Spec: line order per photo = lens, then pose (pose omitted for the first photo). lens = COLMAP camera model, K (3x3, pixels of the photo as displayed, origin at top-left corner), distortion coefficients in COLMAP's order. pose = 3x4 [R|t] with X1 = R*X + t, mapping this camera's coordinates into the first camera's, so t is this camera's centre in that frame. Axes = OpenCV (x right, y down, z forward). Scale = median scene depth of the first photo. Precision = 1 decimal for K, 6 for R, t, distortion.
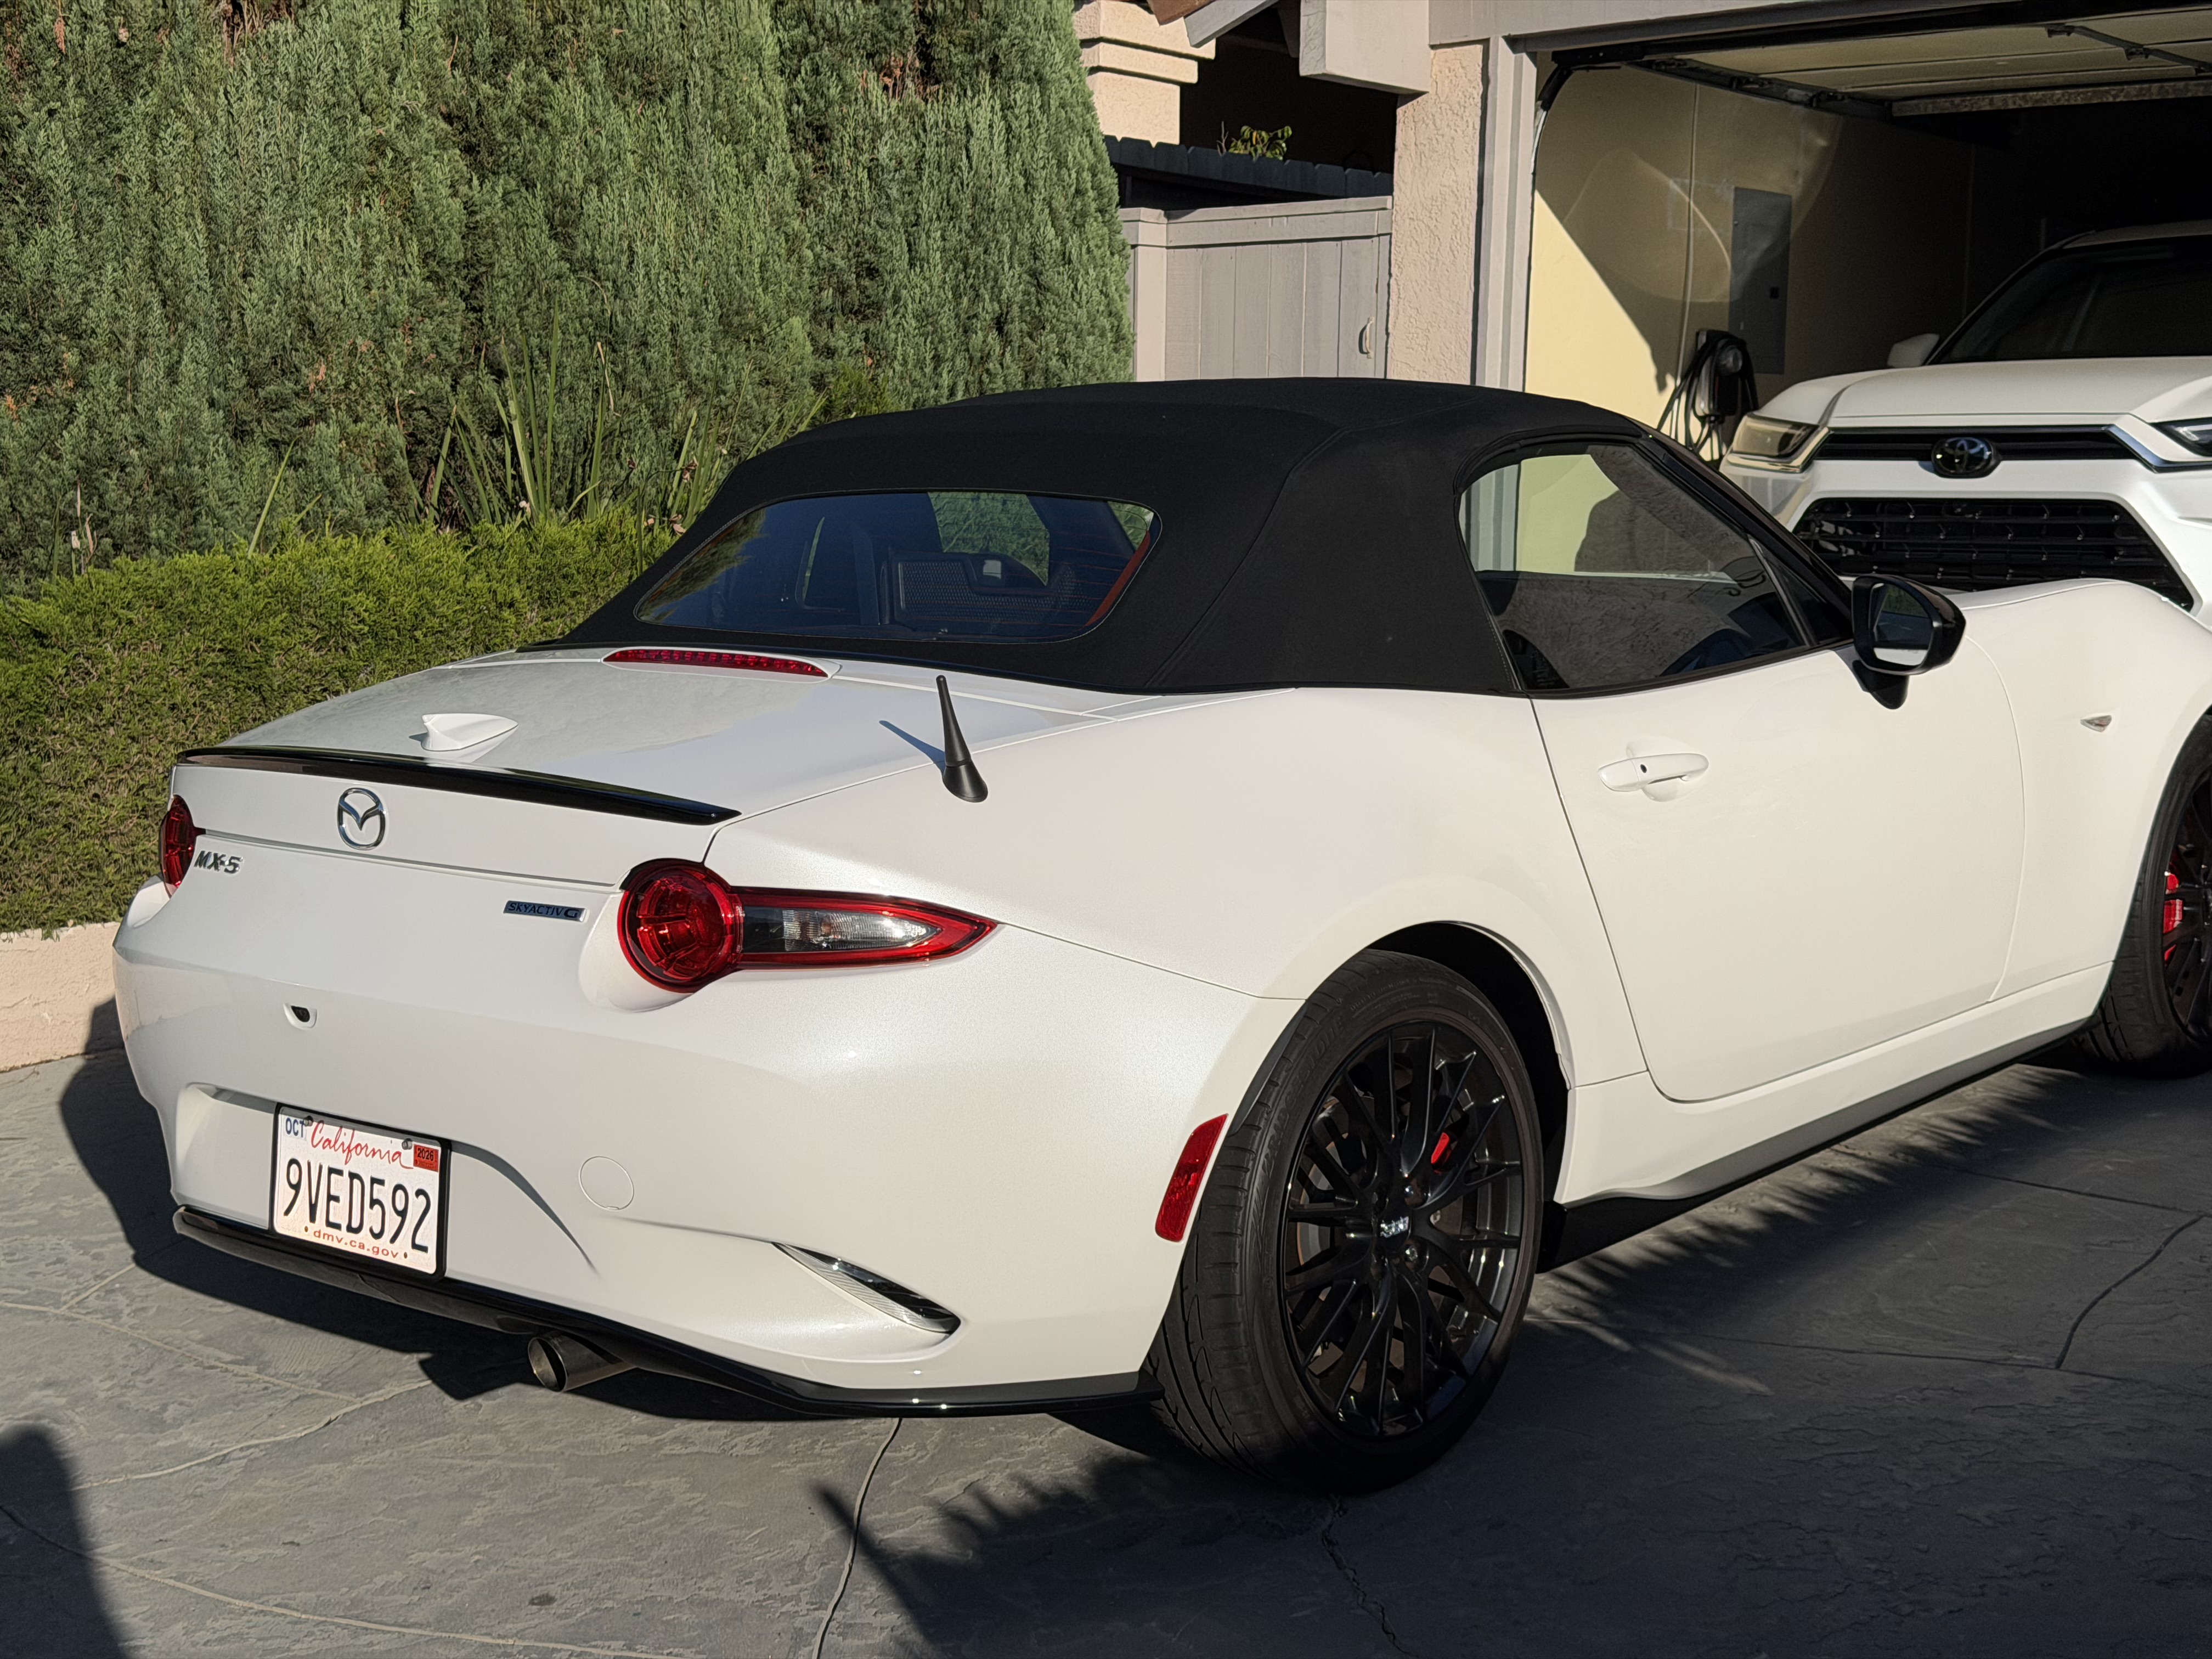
lens RADIAL K [[3054.1, 0, 1106.0], [0, 3054.1, 829.5], [0, 0, 1]] dist [0.141604, -0.504003]
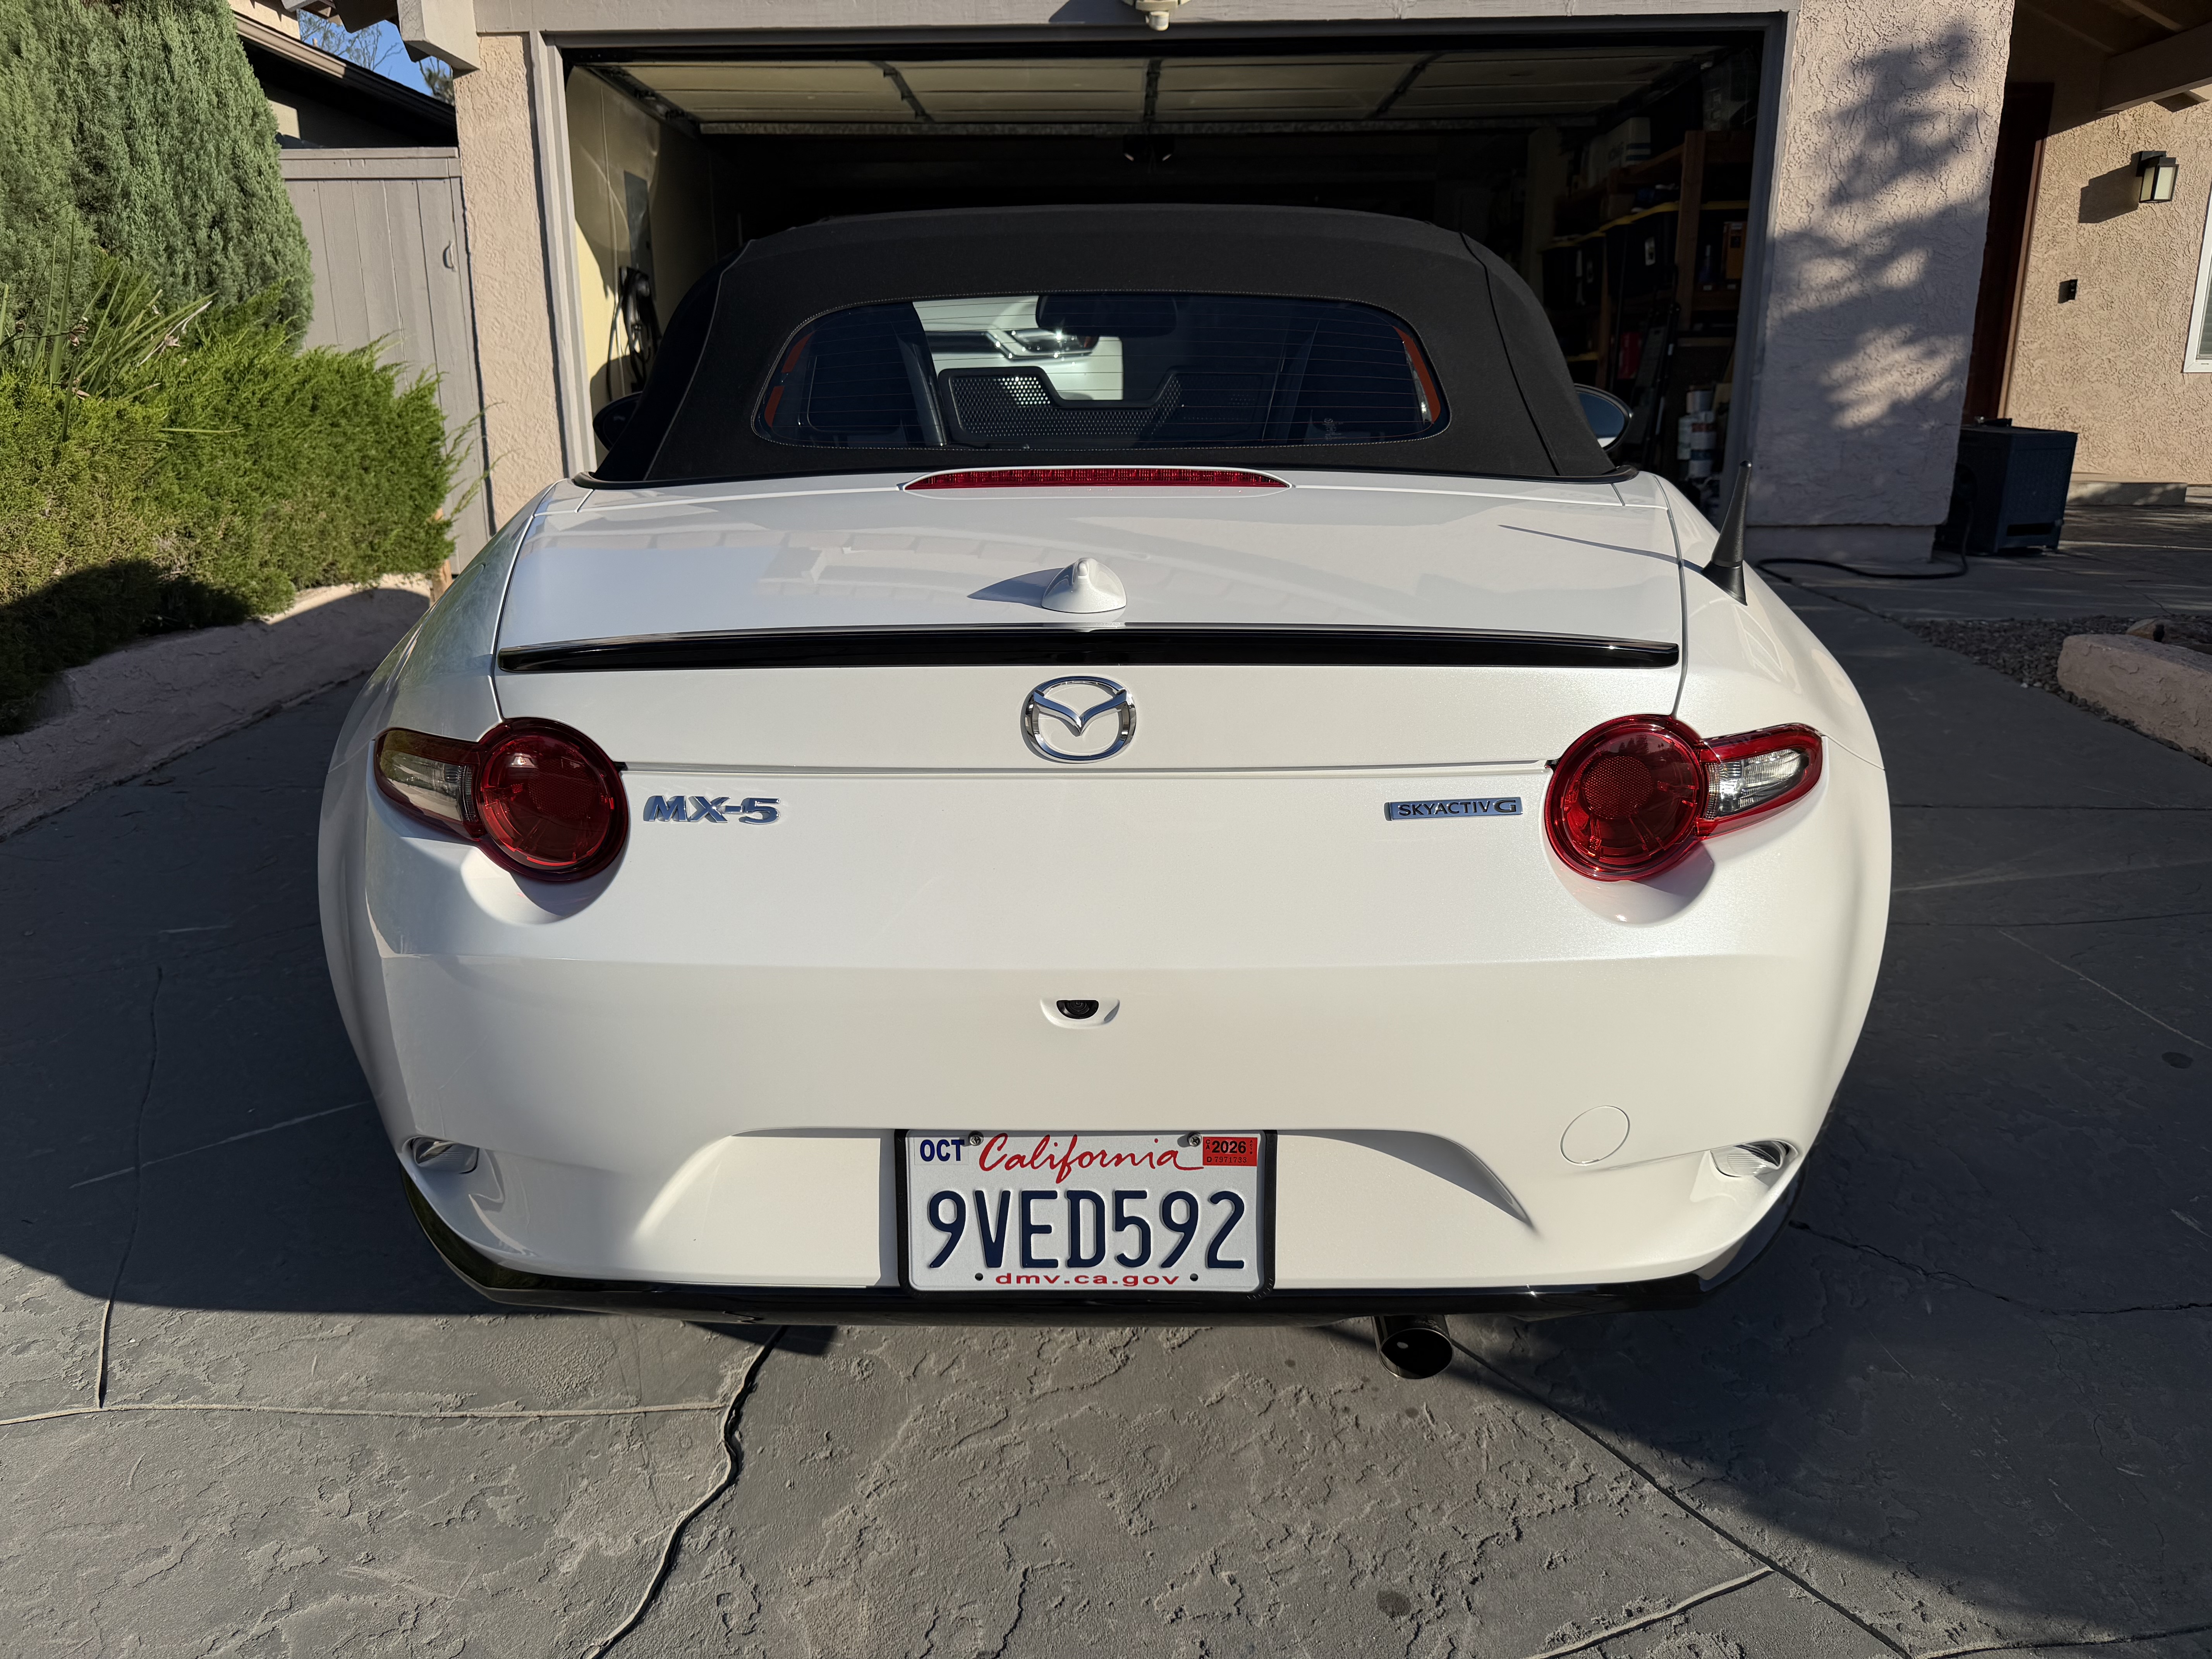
lens RADIAL K [[1569.3, 0, 1106.0], [0, 1569.3, 829.5], [0, 0, 1]] dist [0.005190, -0.010582]
pose [[0.771283, -0.179583, 0.610633, -0.429468], [0.081635, 0.979359, 0.184910, -0.041581], [-0.631236, -0.092768, 0.770023, 0.670513]]
